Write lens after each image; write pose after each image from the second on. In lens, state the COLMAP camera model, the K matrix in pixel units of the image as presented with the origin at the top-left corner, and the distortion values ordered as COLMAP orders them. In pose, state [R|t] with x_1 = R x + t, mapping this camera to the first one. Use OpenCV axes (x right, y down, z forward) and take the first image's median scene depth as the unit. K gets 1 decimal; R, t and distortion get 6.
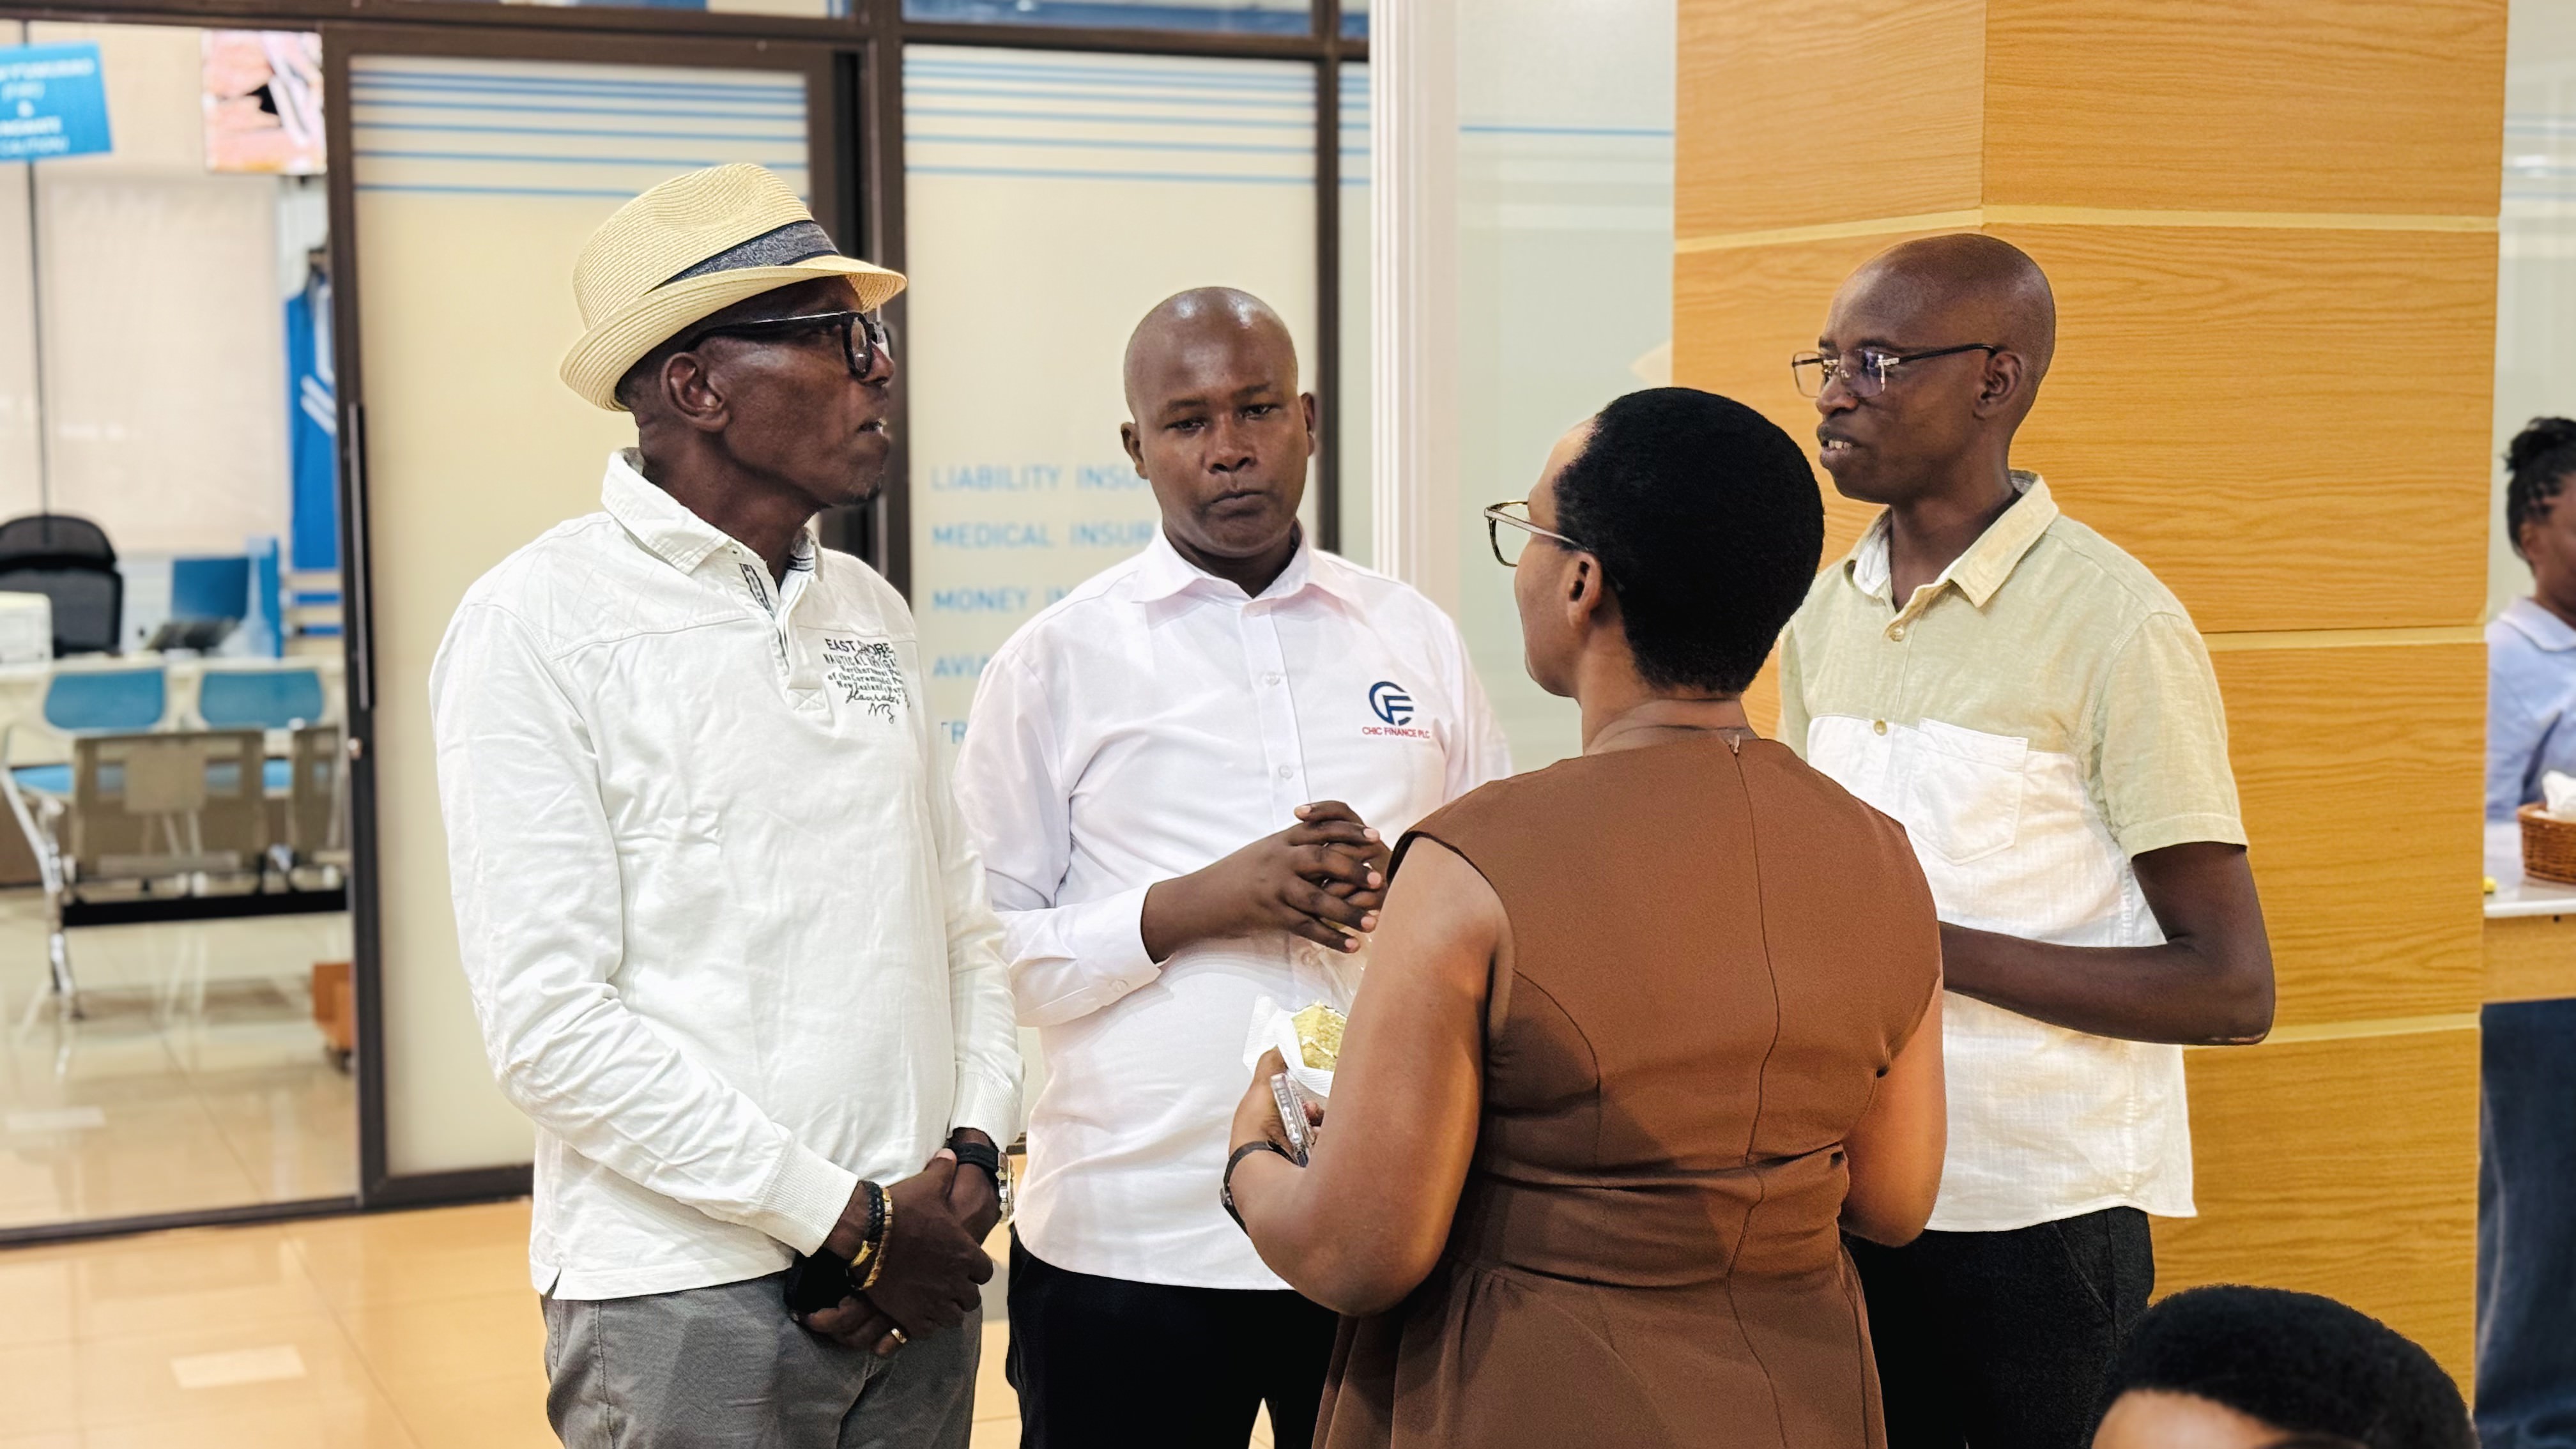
lens RADIAL K [[3583.4, 0, 1287.4], [0, 3583.4, 748.7], [0, 0, 1]] dist [-0.016579, 0.000000]
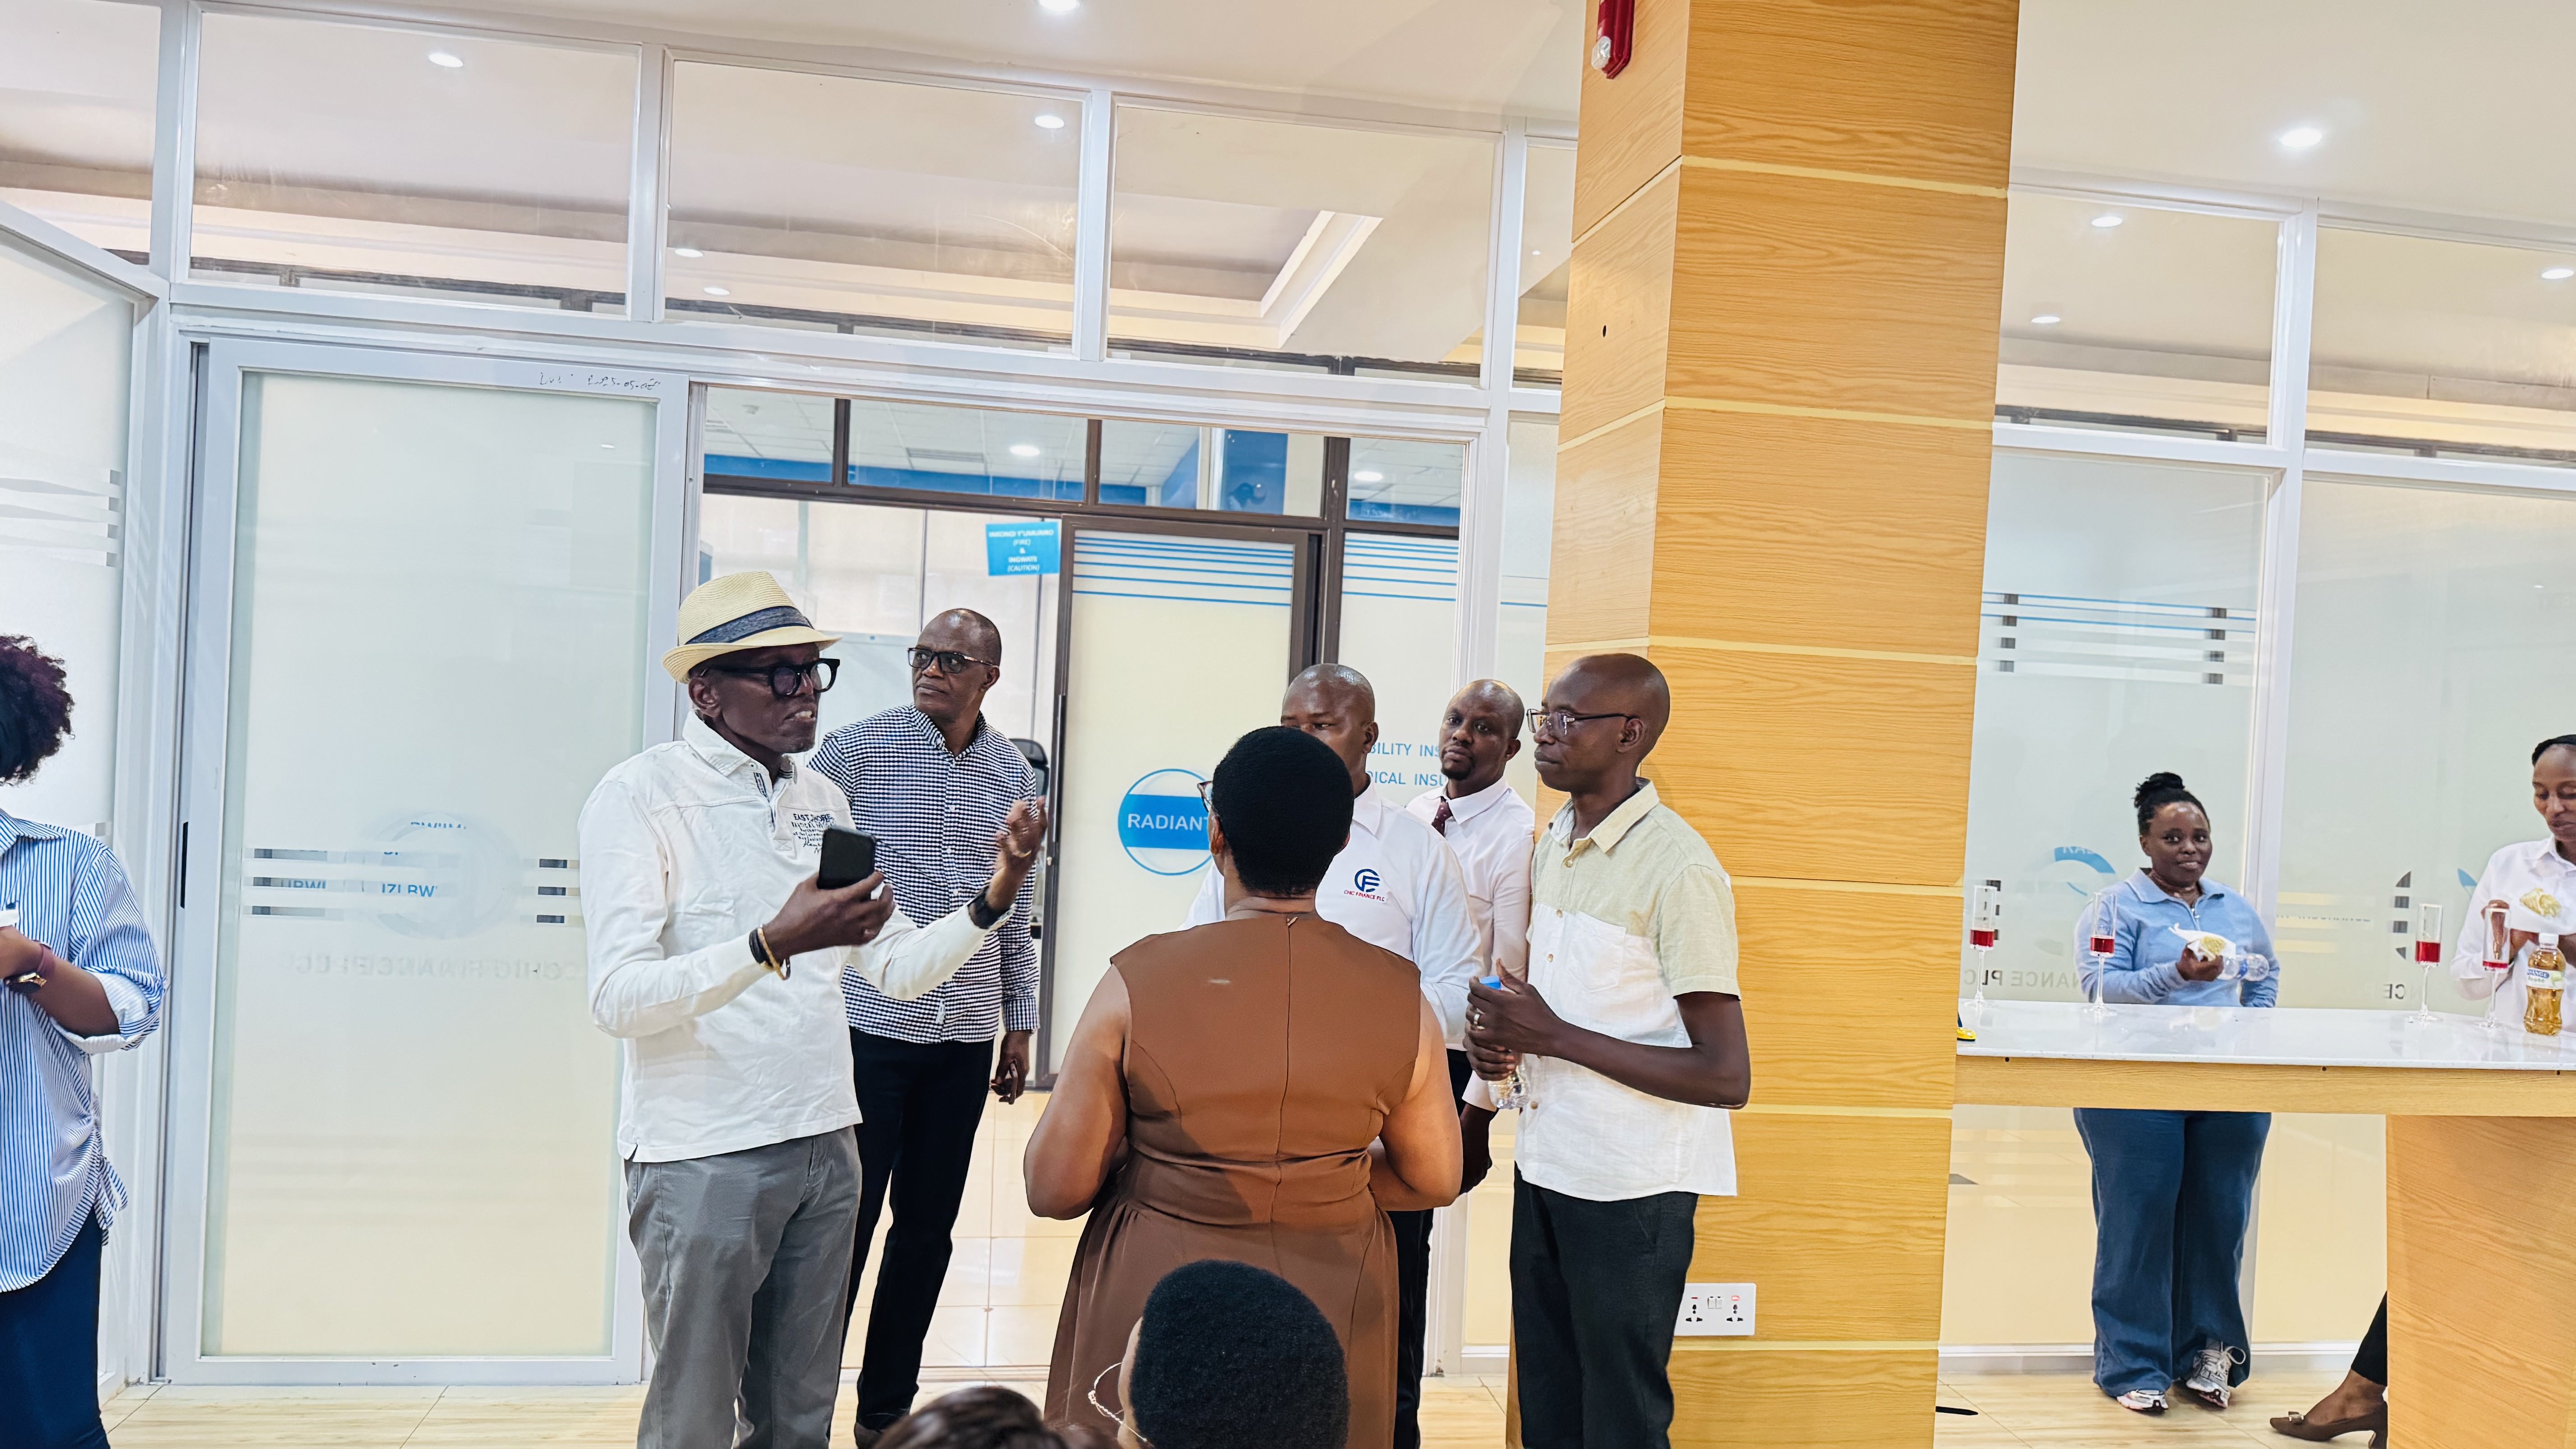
lens RADIAL K [[1765.2, 0, 1280.0], [0, 1765.2, 705.3], [0, 0, 1]] dist [0.030593, -0.017360]
pose [[0.982252, 0.070156, -0.173954, 0.179290], [-0.087059, 0.991991, -0.091516, -0.016775], [0.166140, 0.105036, 0.980492, 0.090065]]
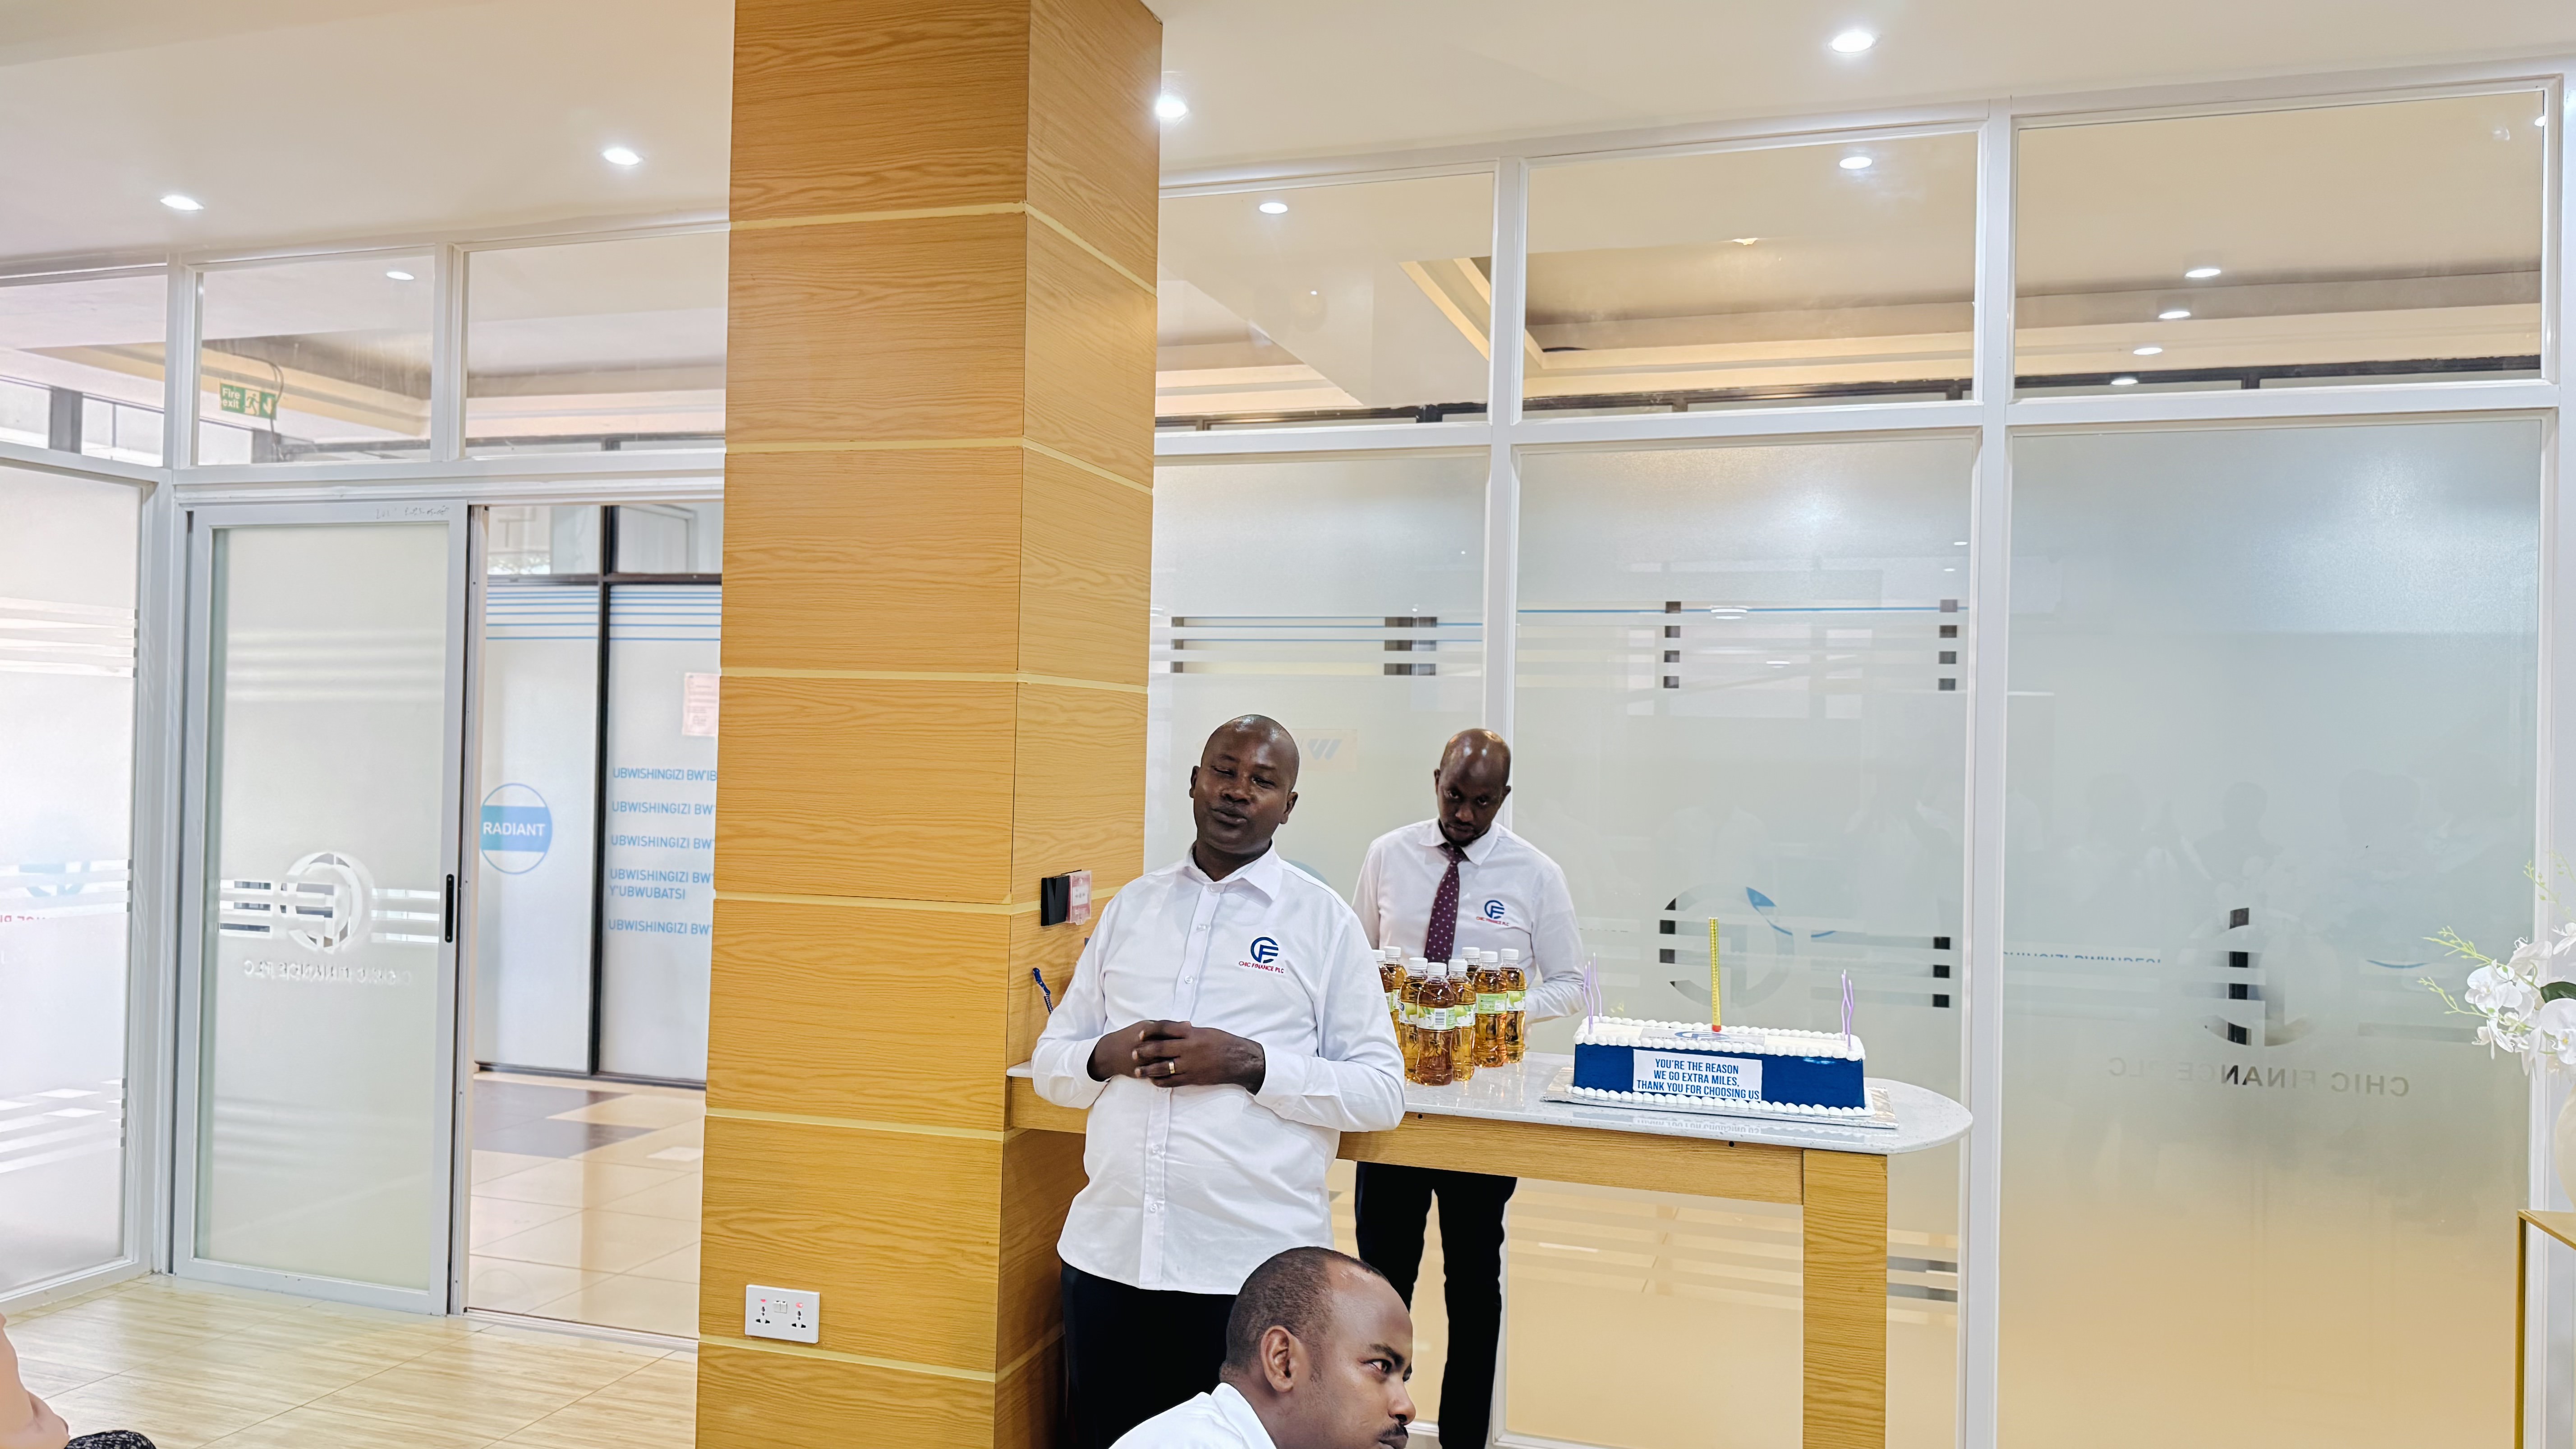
lens RADIAL K [[1765.4, 0, 1289.3], [0, 1765.4, 702.3], [0, 0, 1]] dist [0.030593, -0.017360]
pose [[0.806460, 0.020748, -0.590925, 1.120720], [-0.093055, 0.991384, -0.092187, -0.077933], [0.583921, 0.129333, 0.801442, 0.444405]]
